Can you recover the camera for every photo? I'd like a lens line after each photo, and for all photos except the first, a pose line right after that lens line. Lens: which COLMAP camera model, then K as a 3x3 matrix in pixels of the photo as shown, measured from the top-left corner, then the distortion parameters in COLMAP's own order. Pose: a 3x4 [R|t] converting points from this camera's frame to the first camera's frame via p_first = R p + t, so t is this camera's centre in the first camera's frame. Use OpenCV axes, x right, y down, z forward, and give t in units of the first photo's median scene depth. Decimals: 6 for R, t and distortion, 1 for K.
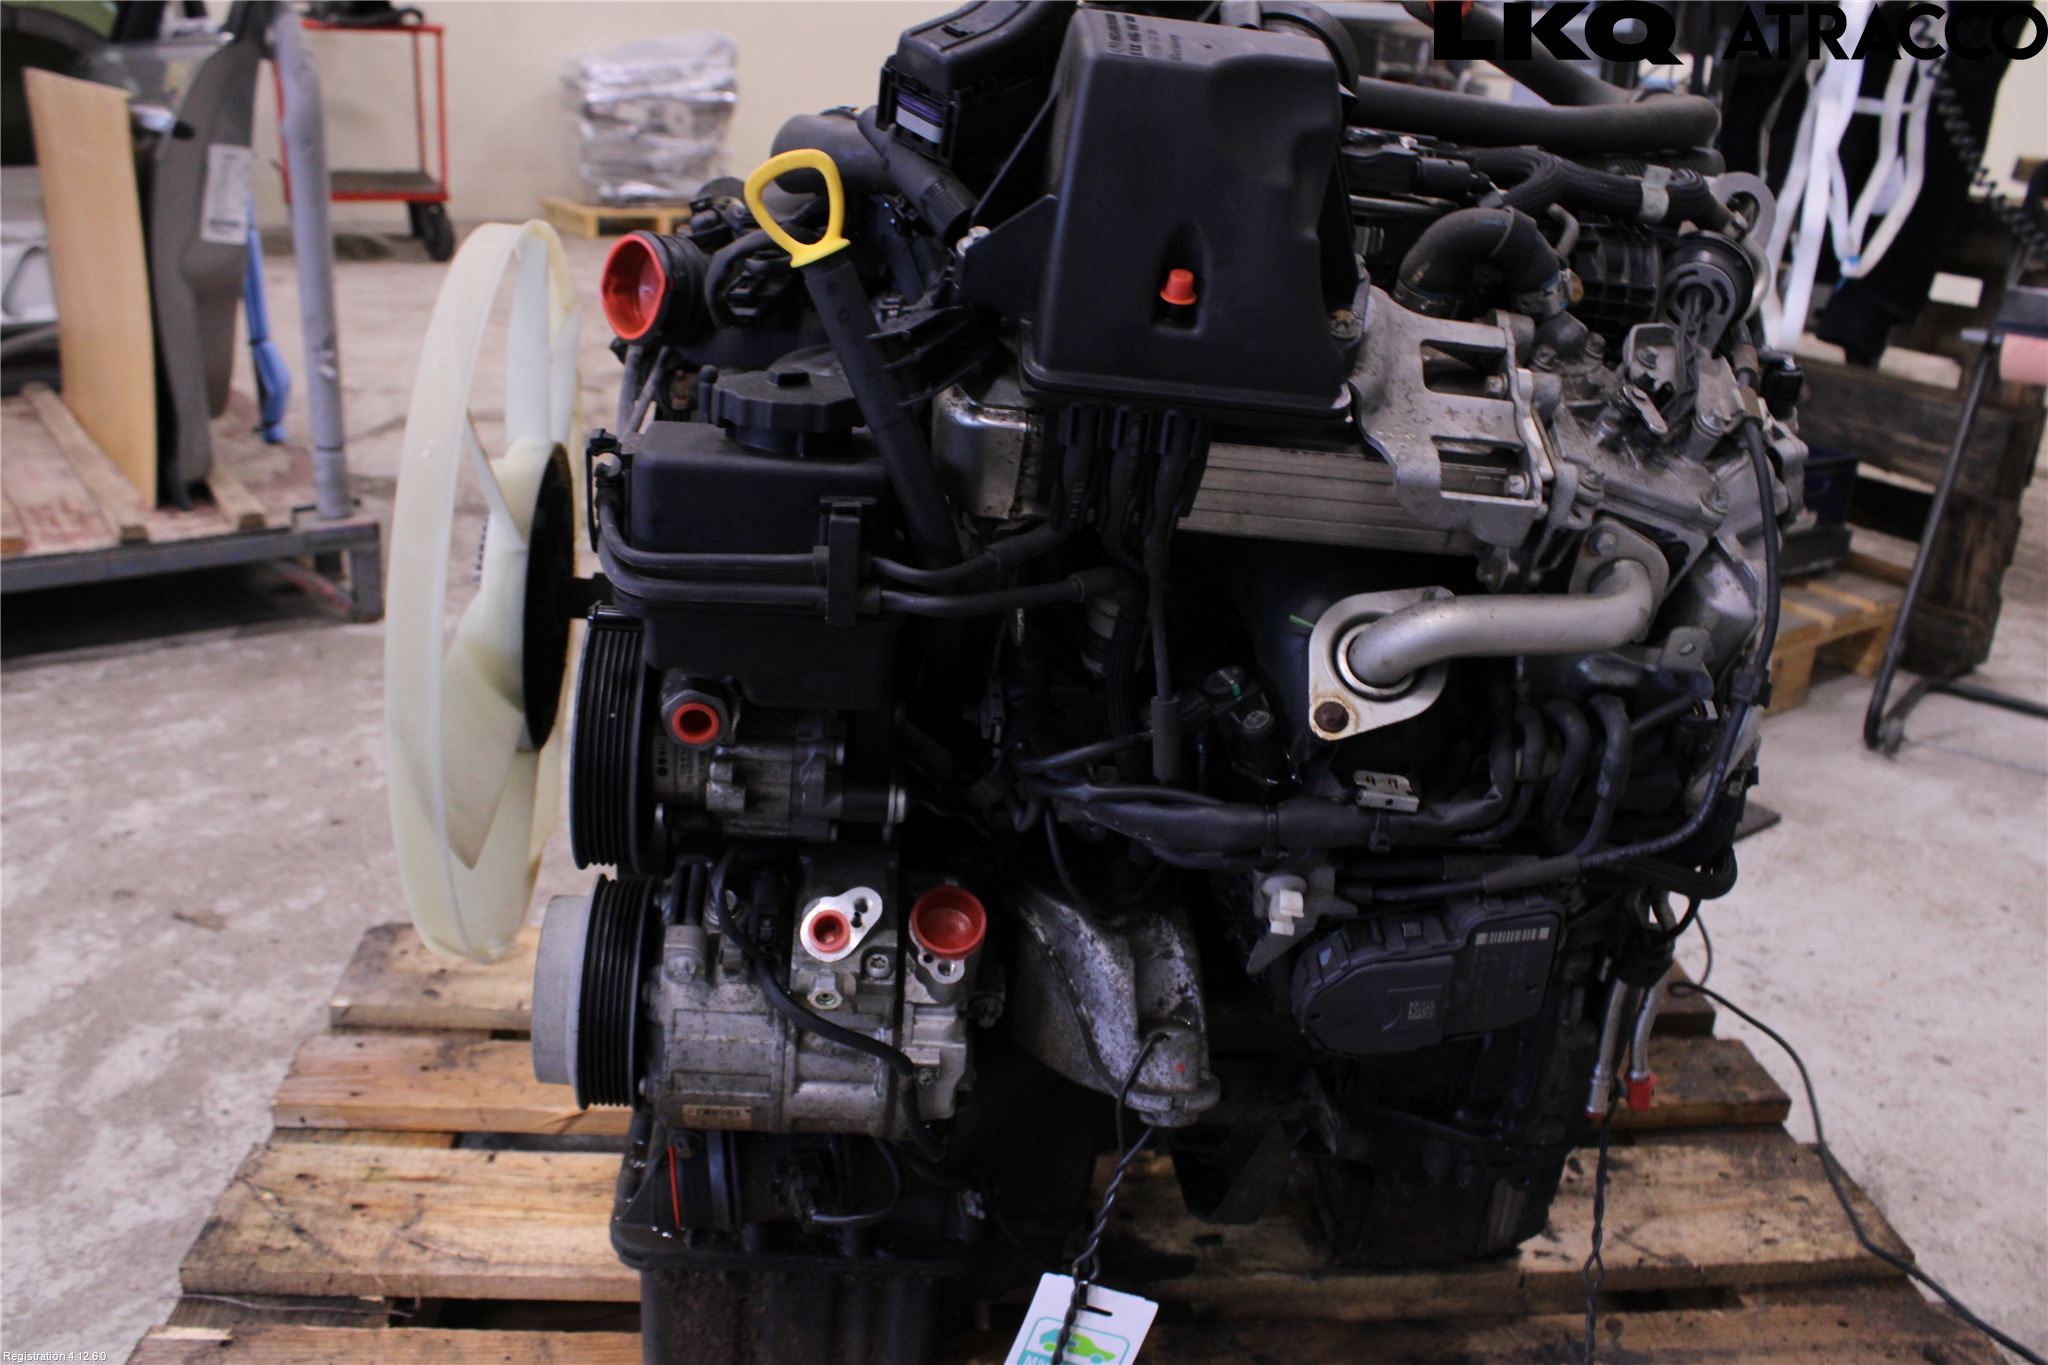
lens RADIAL K [[1711.6, 0, 1041.8], [0, 1711.6, 676.1], [0, 0, 1]] dist [-0.155402, 0.124704]
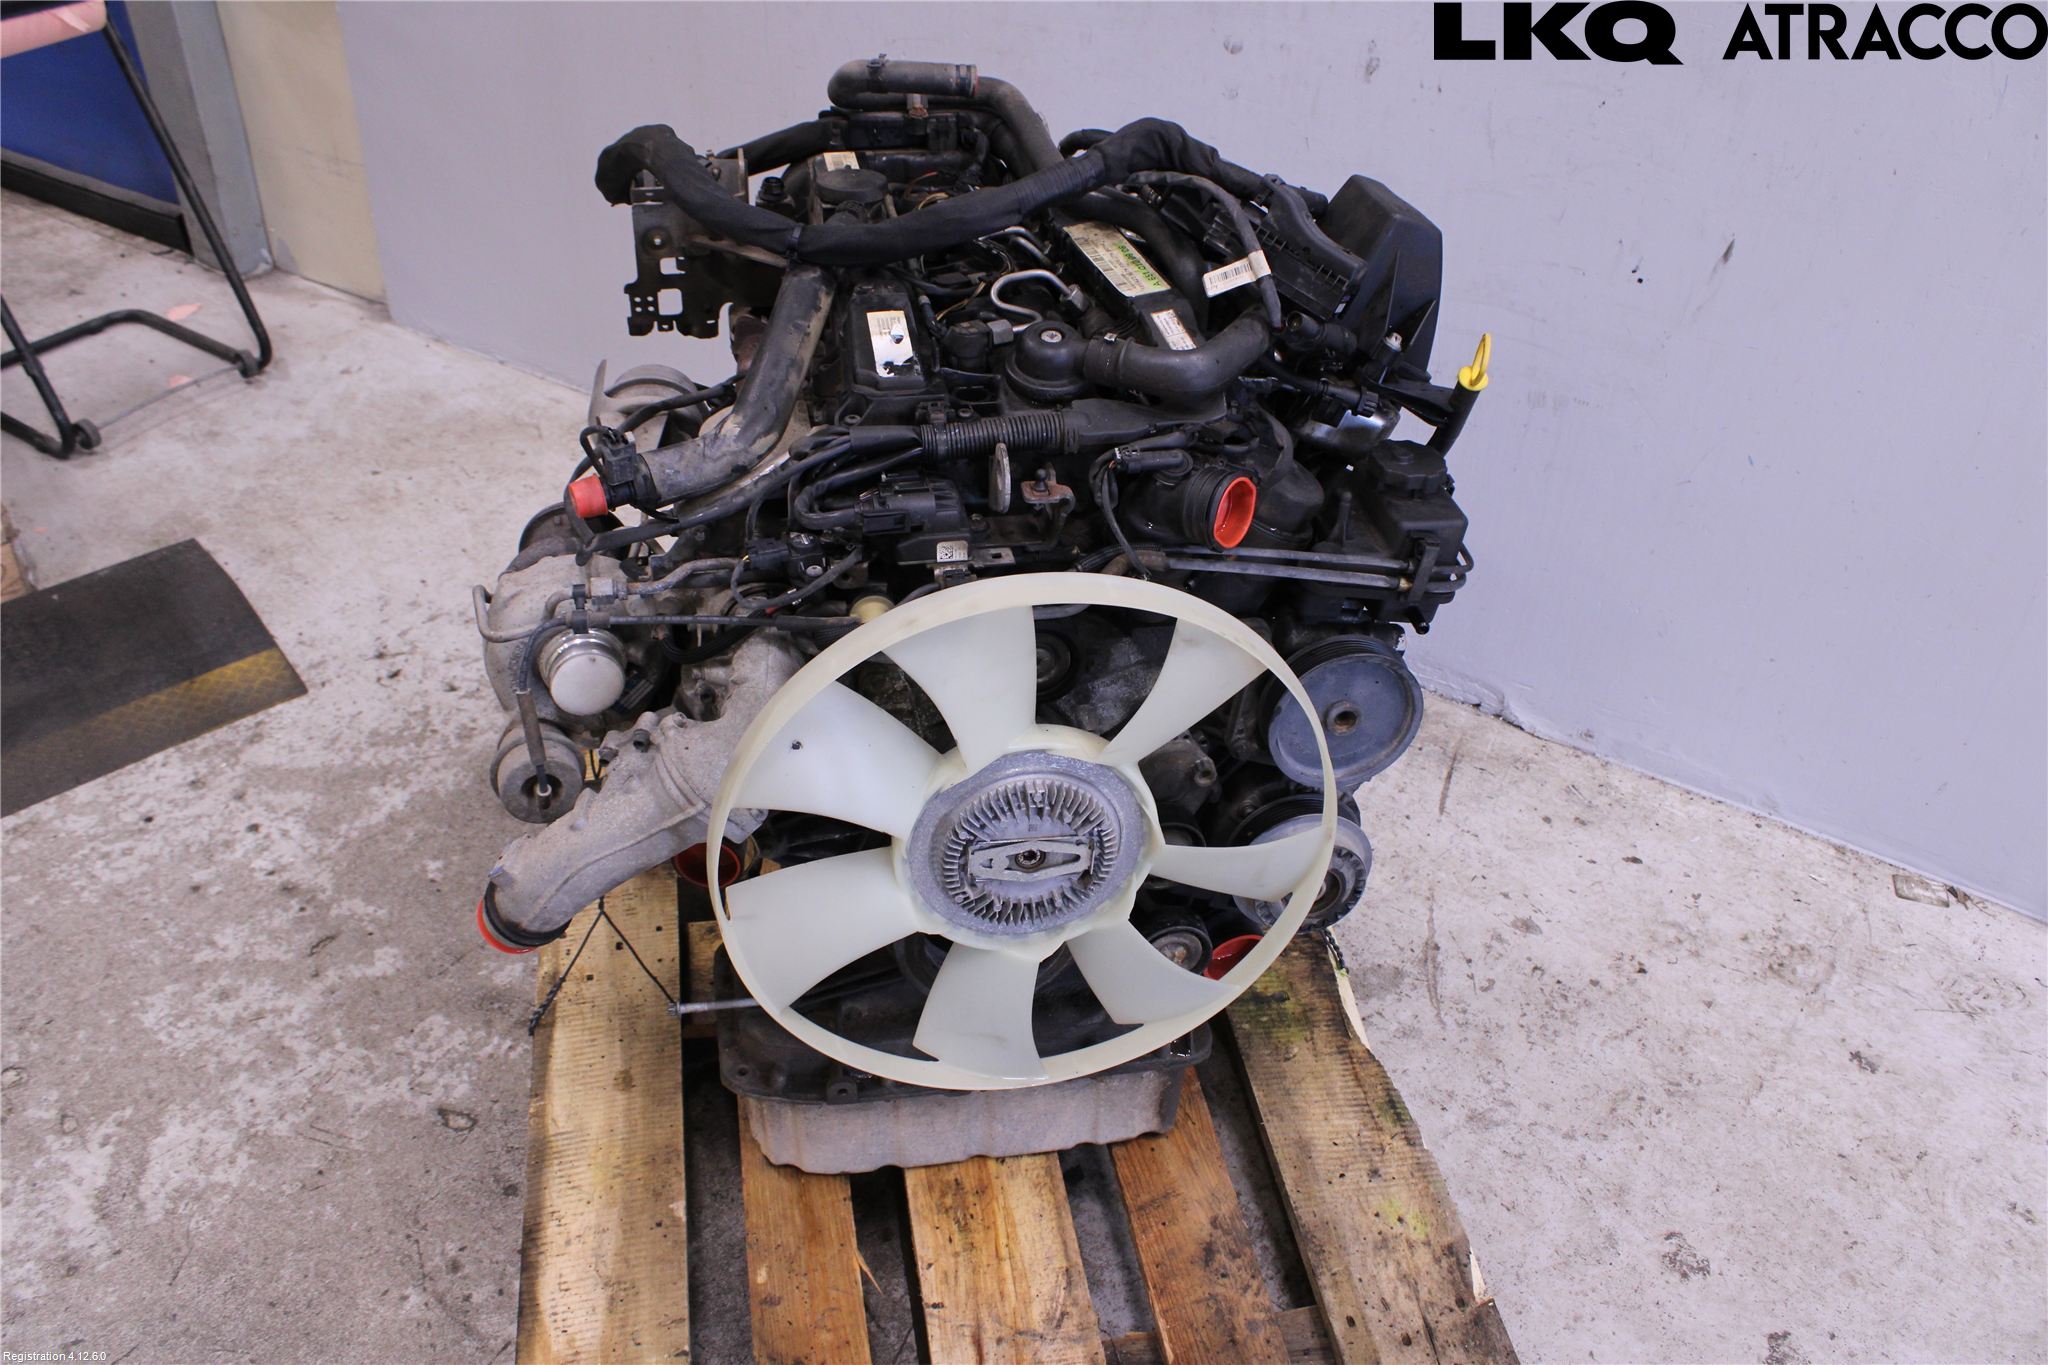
lens RADIAL K [[1711.6, 0, 1037.9], [0, 1711.6, 695.9], [0, 0, 1]] dist [-0.155402, 0.124704]
pose [[-0.086010, -0.660005, 0.746321, -0.954760], [0.305789, 0.695452, 0.650261, -0.753722], [-0.948206, 0.284146, 0.142007, 0.682118]]
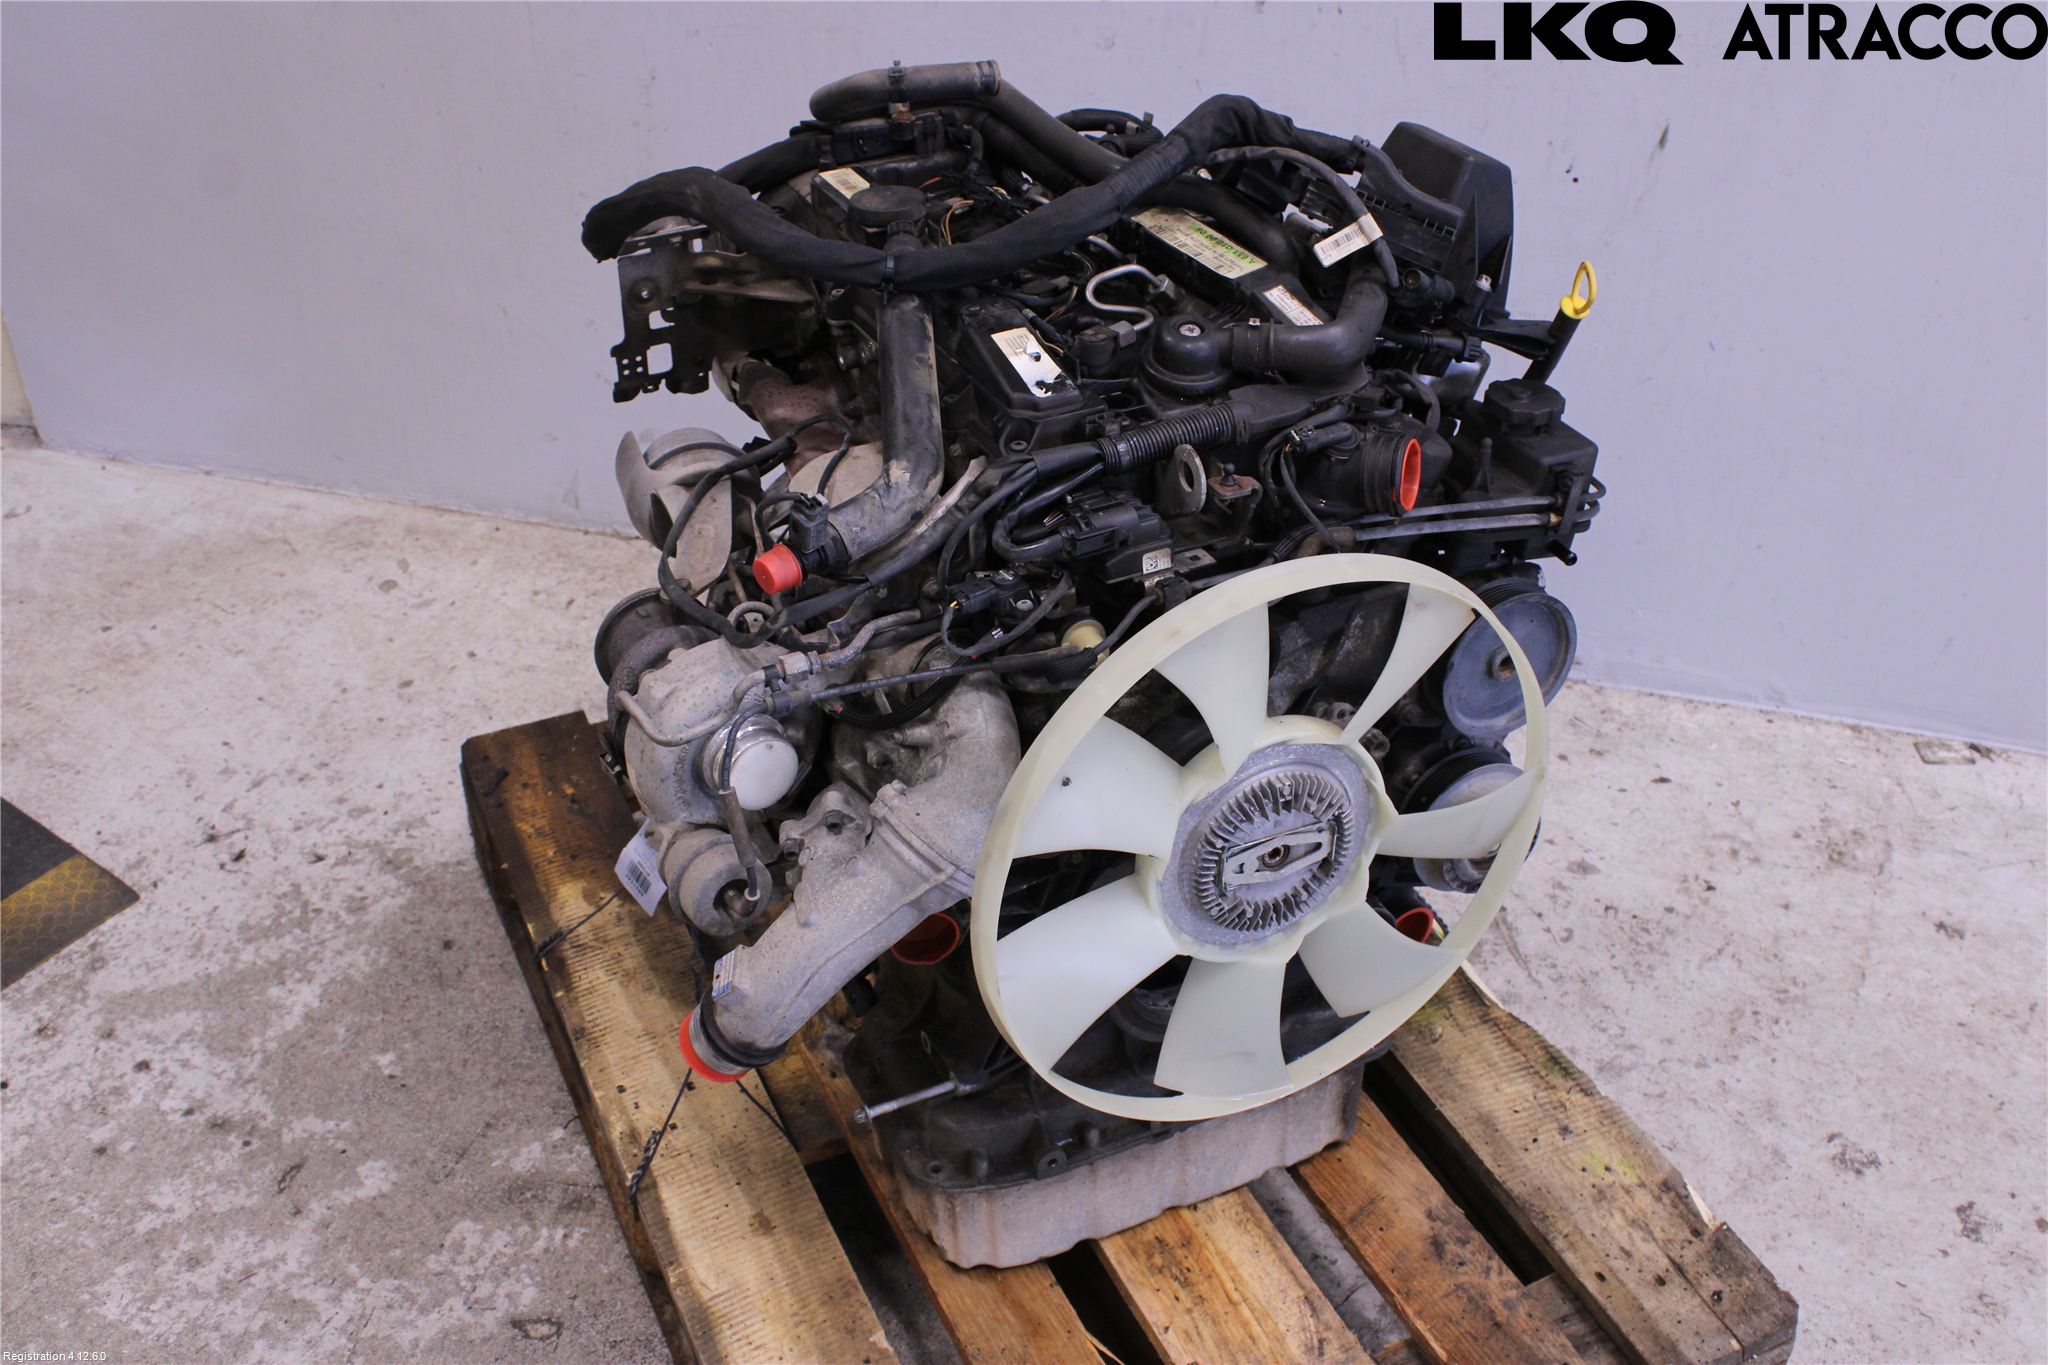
lens RADIAL K [[2085.4, 0, 1064.5], [0, 2085.4, 701.3], [0, 0, 1]] dist [-0.079524, 0.000000]
pose [[-0.349431, -0.600838, 0.718952, -1.036060], [0.306138, 0.651995, 0.693673, -0.964159], [-0.885538, 0.462489, -0.043888, 0.973420]]
